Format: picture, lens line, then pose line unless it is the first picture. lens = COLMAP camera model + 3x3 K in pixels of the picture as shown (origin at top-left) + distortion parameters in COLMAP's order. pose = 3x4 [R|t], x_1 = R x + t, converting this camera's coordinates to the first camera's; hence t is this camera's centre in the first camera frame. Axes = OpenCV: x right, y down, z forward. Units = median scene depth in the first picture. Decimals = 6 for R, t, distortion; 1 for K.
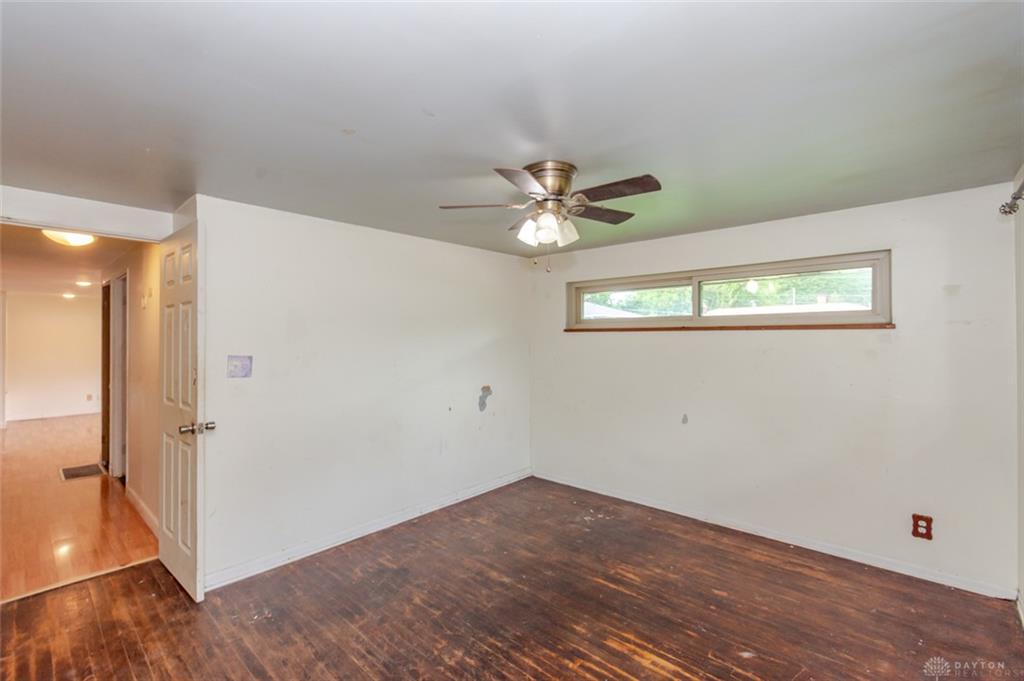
lens RADIAL K [[451.6, 0, 494.0], [0, 451.6, 335.2], [0, 0, 1]] dist [0.004079, -0.005339]
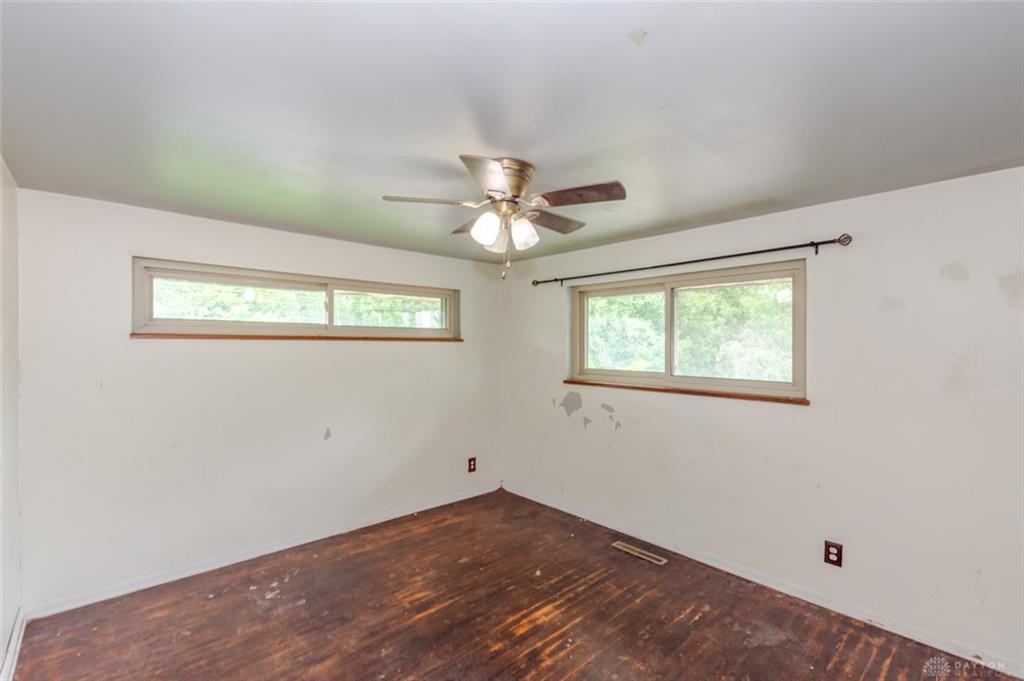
lens RADIAL K [[451.6, 0, 499.6], [0, 451.6, 347.7], [0, 0, 1]] dist [0.004079, -0.005339]
pose [[0.083983, -0.001321, 0.996466, -0.615055], [-0.009569, 0.999952, 0.002133, 0.000693], [-0.996421, -0.009714, 0.083966, 0.721640]]
